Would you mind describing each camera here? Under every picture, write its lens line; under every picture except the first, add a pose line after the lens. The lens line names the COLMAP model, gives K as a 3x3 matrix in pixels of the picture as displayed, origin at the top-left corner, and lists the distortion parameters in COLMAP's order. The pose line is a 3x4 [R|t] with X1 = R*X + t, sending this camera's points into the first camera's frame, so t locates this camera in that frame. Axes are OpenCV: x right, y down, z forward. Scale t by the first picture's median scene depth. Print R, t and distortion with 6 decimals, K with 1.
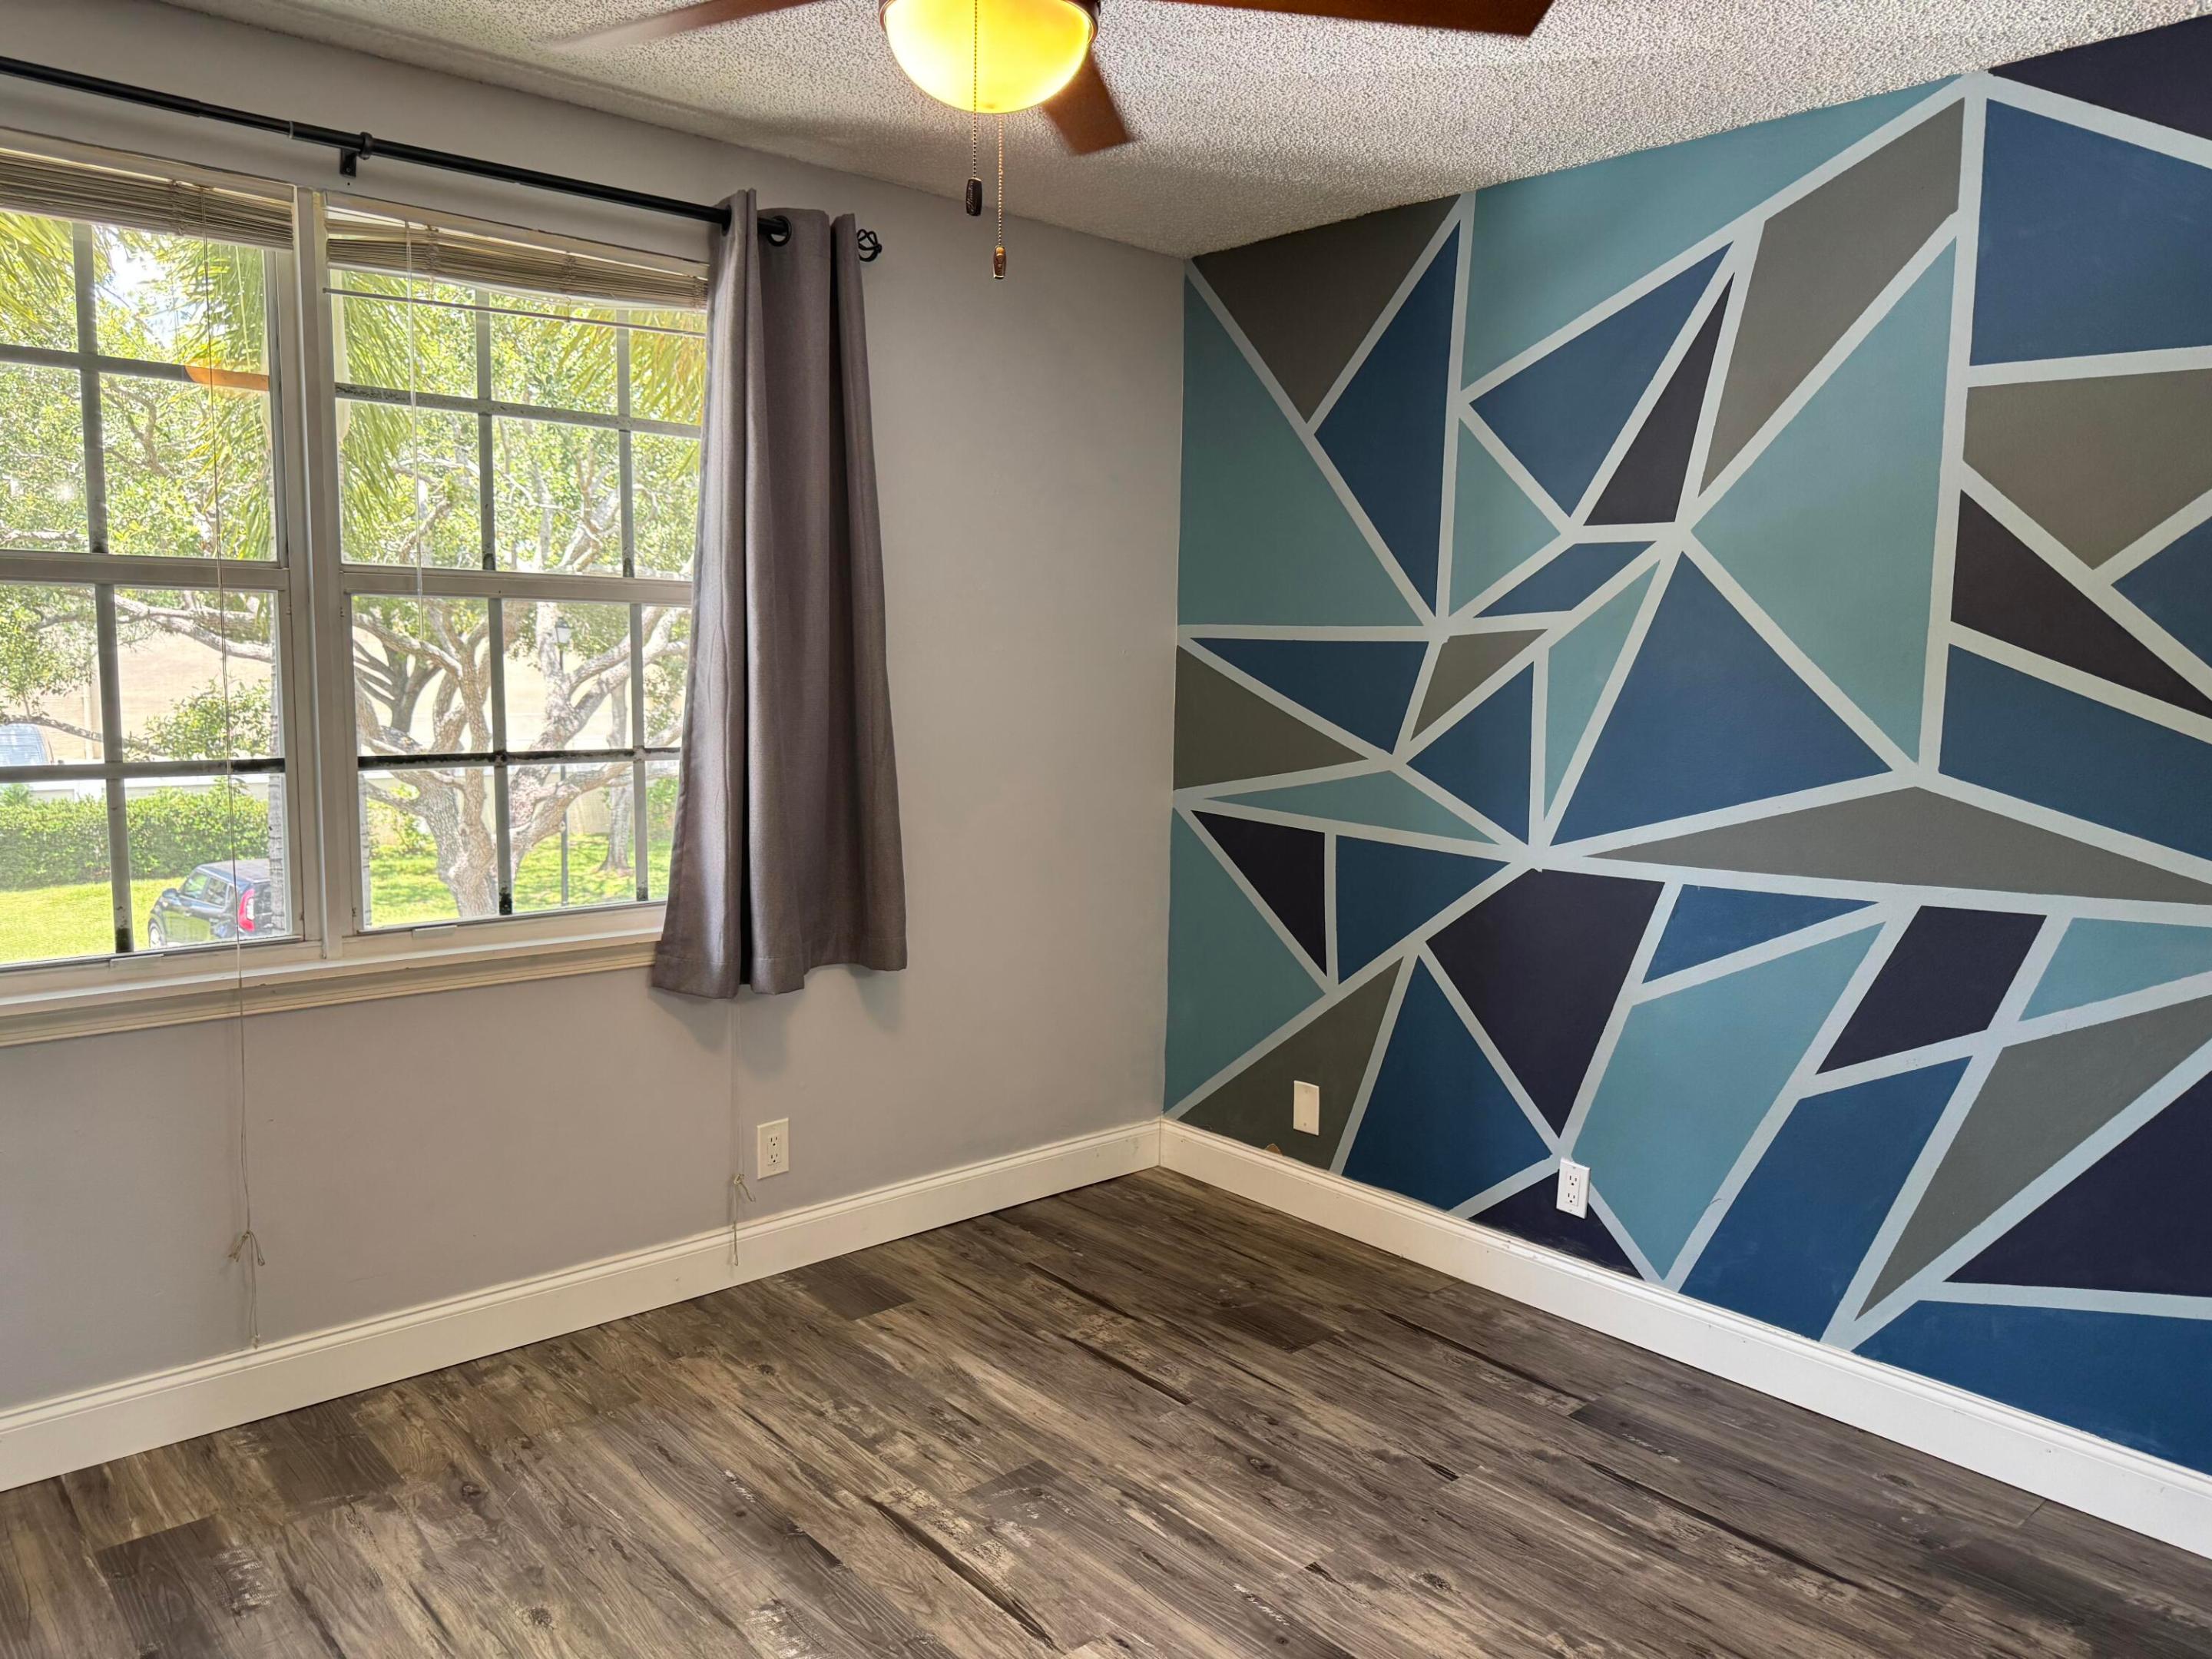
lens RADIAL K [[1557.1, 0, 1102.1], [0, 1557.1, 829.5], [0, 0, 1]] dist [0.095206, -0.133338]
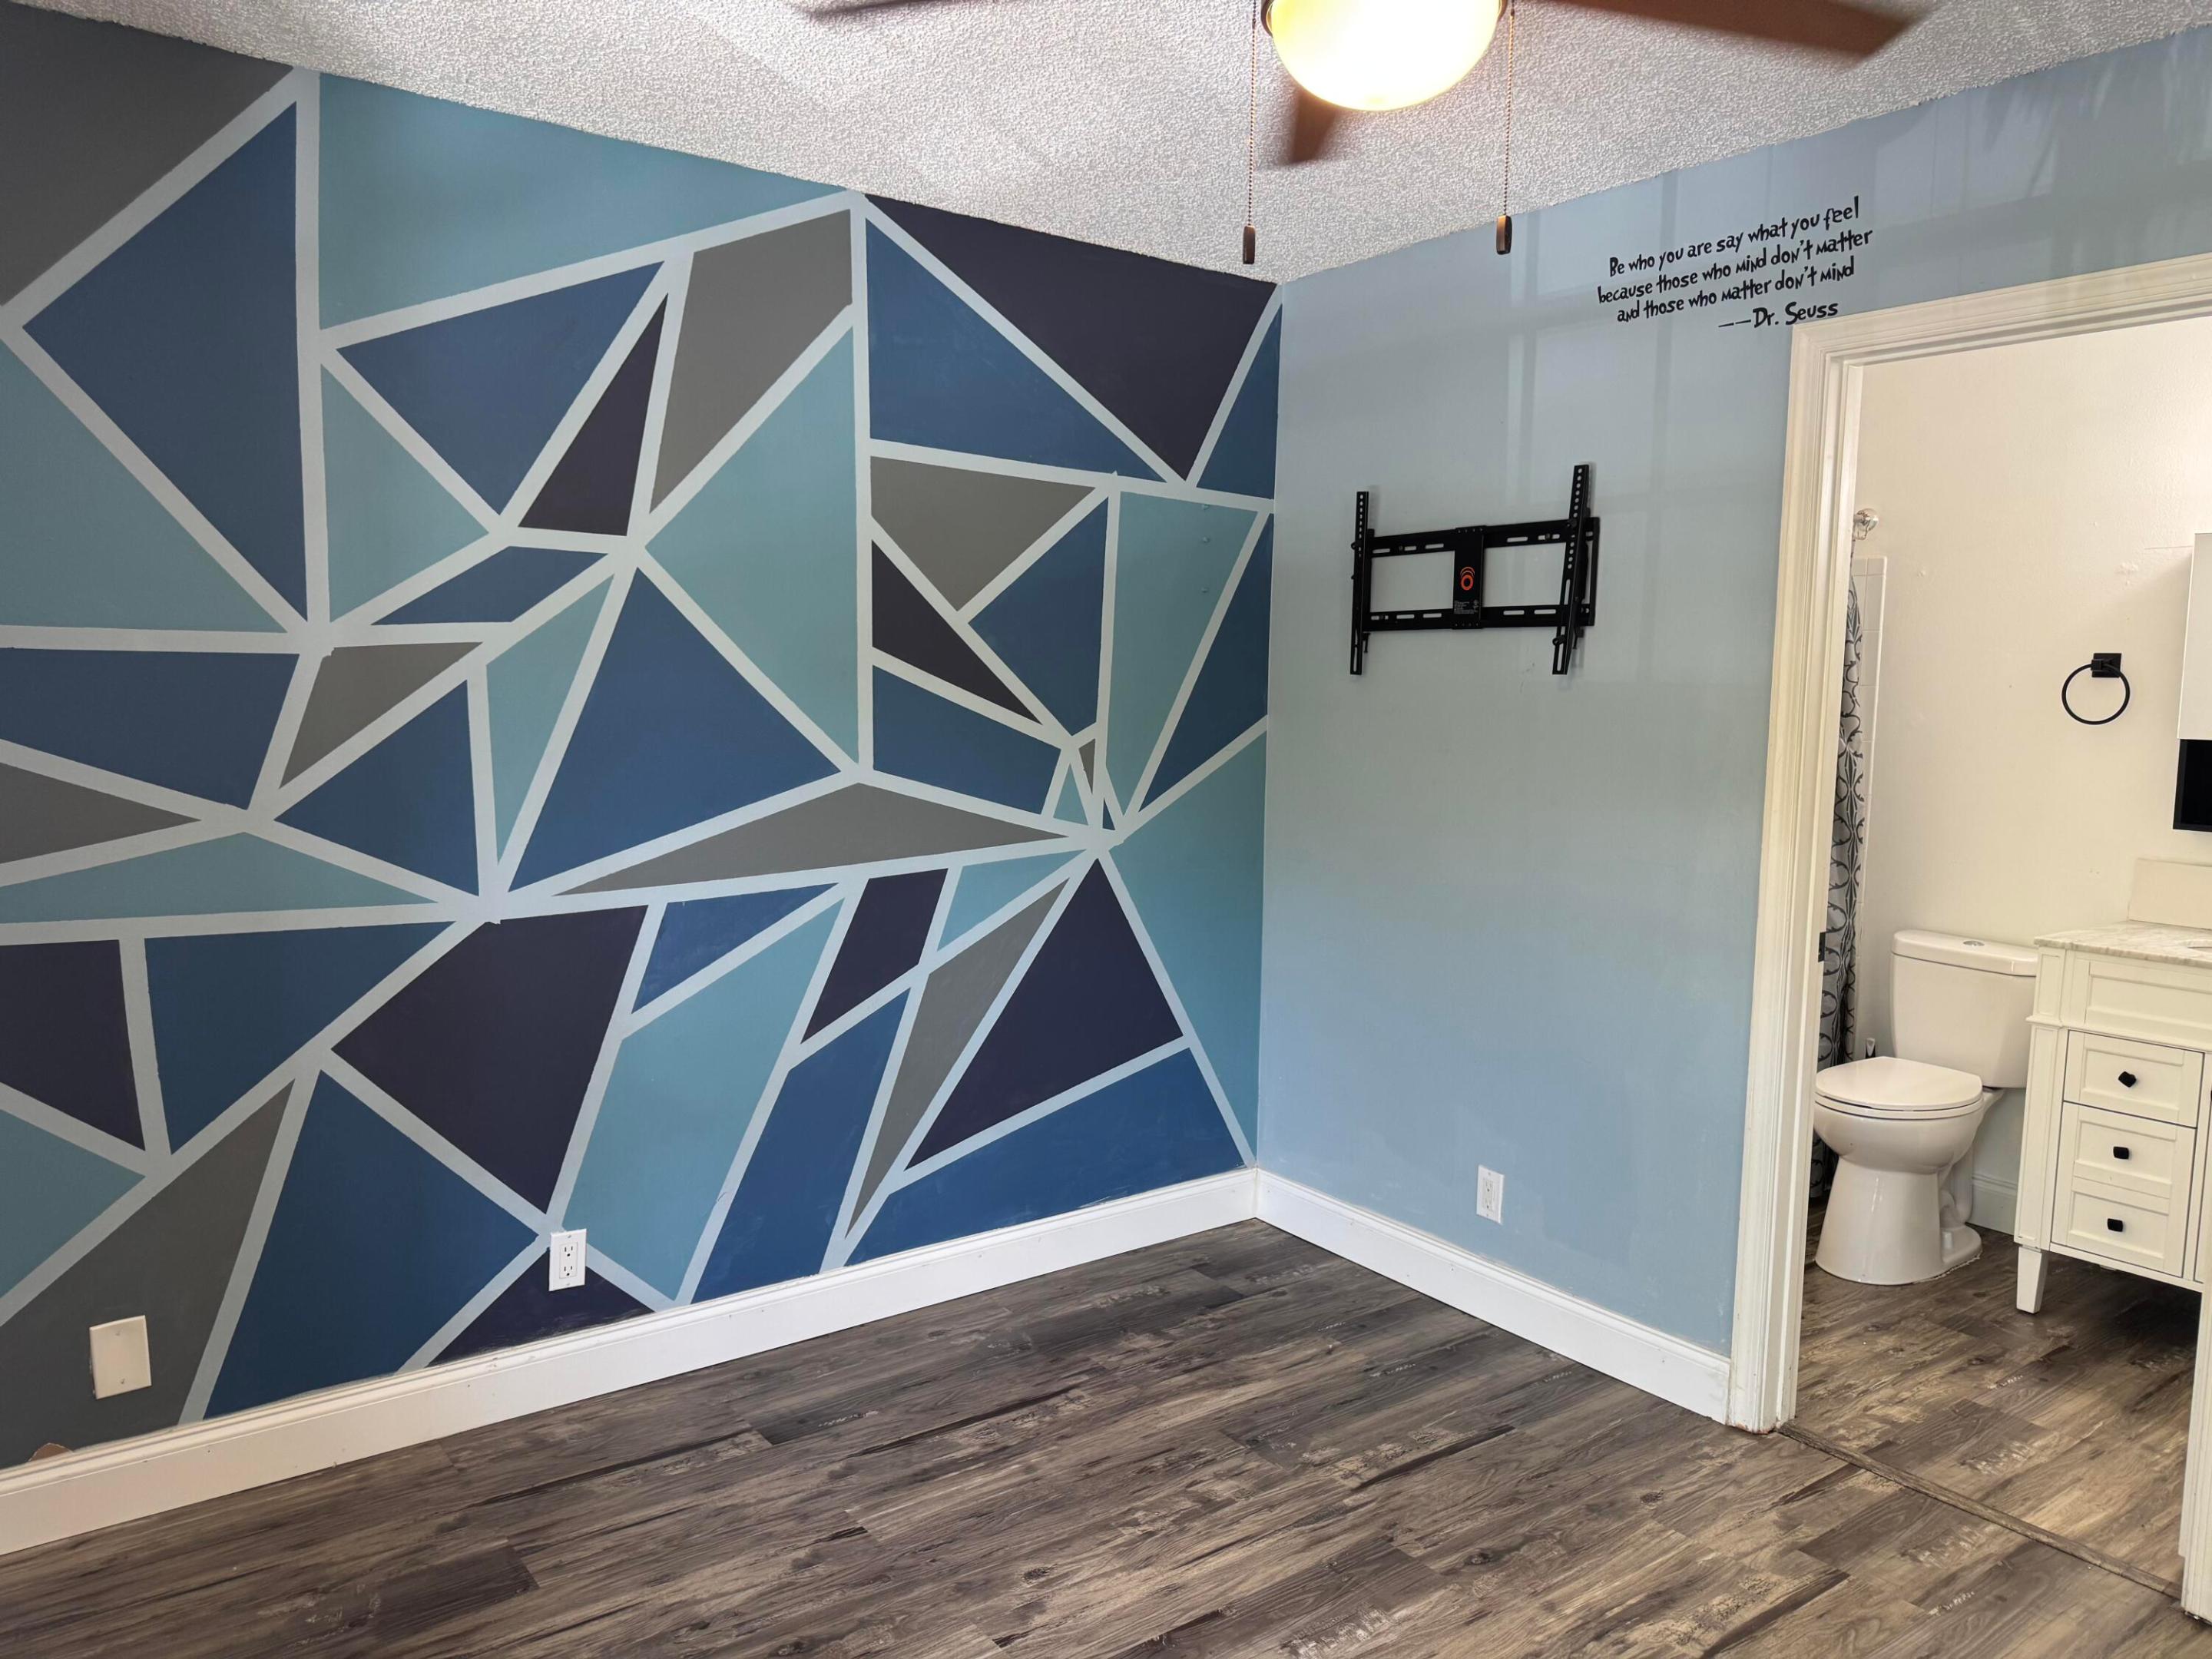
lens RADIAL K [[1495.7, 0, 1164.0], [0, 1495.7, 827.9], [0, 0, 1]] dist [0.006982, -0.013221]
pose [[0.079491, -0.115969, 0.990067, -0.528738], [0.099998, 0.989127, 0.107830, -0.081771], [-0.991807, 0.090433, 0.090223, 0.589930]]
